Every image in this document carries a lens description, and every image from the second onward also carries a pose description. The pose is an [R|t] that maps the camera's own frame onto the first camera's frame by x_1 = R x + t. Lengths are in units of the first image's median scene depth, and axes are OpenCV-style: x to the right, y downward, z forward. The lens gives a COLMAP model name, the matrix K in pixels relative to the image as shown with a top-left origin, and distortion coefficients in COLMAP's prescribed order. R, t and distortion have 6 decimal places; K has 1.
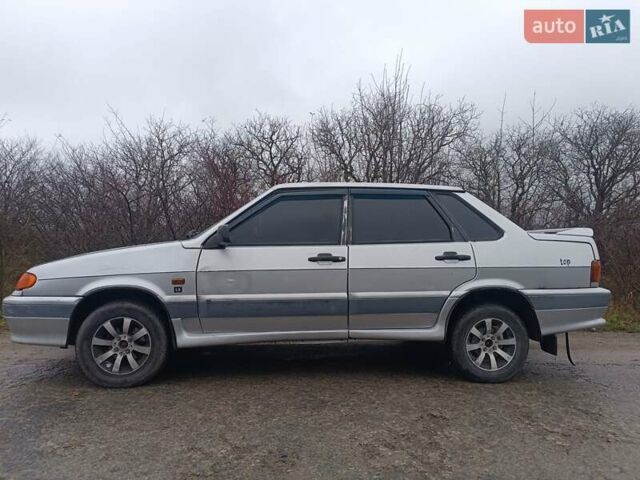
lens RADIAL K [[454.1, 0, 320.0], [0, 454.1, 240.0], [0, 0, 1]] dist [0.024426, -0.009834]
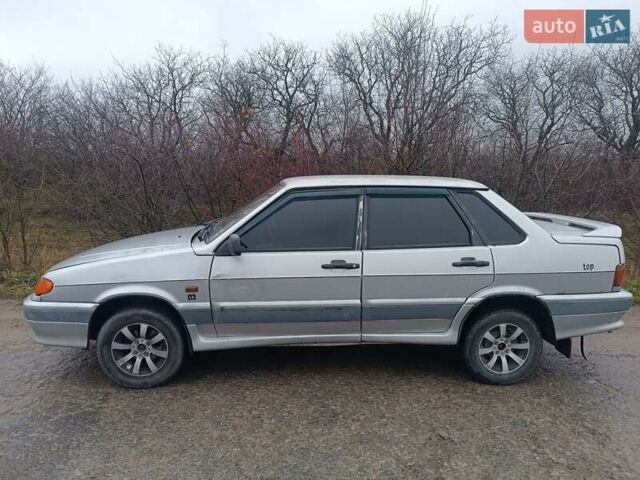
lens RADIAL K [[454.1, 0, 320.0], [0, 454.1, 240.0], [0, 0, 1]] dist [0.024426, -0.009834]
pose [[0.999273, 0.011658, -0.036287, 0.005519], [-0.005200, 0.984869, 0.173225, -0.177332], [0.037758, -0.172911, 0.984214, 0.040738]]
